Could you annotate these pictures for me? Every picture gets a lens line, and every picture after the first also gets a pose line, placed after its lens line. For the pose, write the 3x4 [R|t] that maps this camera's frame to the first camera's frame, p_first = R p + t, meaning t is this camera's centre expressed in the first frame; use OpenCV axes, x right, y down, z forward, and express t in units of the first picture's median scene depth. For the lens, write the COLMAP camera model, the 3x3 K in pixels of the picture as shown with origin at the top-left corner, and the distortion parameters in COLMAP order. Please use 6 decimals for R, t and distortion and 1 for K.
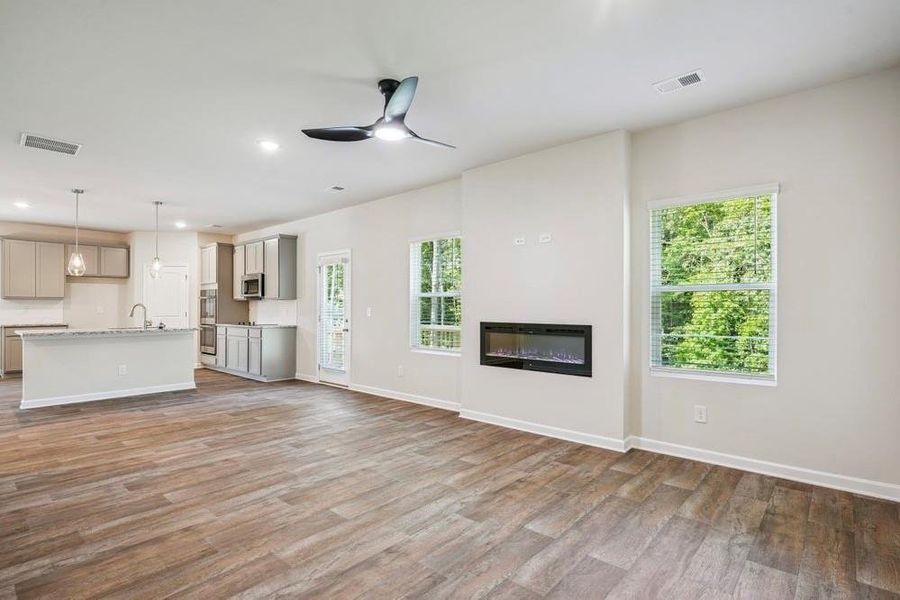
lens RADIAL K [[439.0, 0, 454.8], [0, 439.0, 290.5], [0, 0, 1]] dist [0.000675, -0.000069]
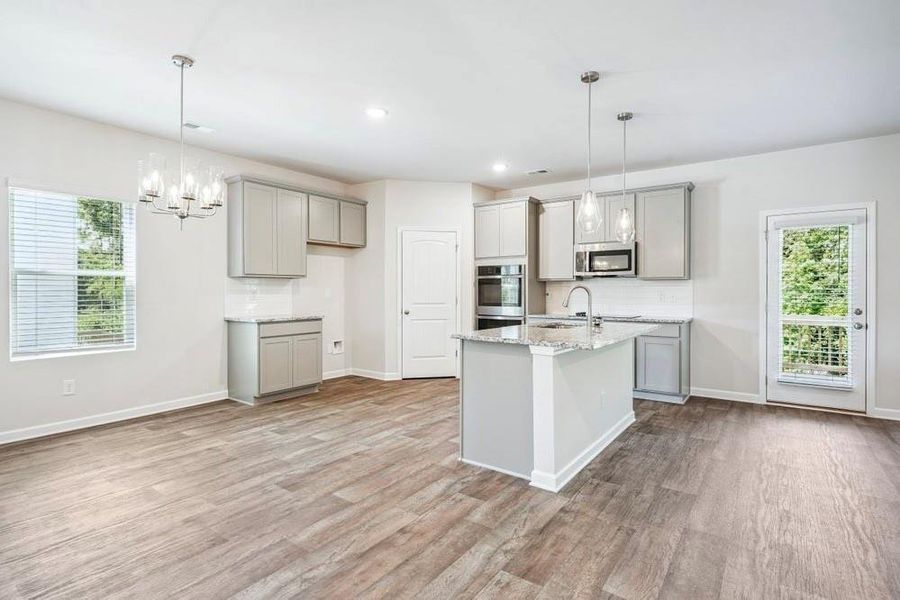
lens RADIAL K [[442.0, 0, 450.6], [0, 442.0, 344.1], [0, 0, 1]] dist [-0.000347, -0.000328]
pose [[0.995821, -0.009934, 0.090784, -0.552574], [-0.004727, 0.987128, 0.159862, 0.007478], [-0.091203, -0.159623, 0.982956, 0.233407]]
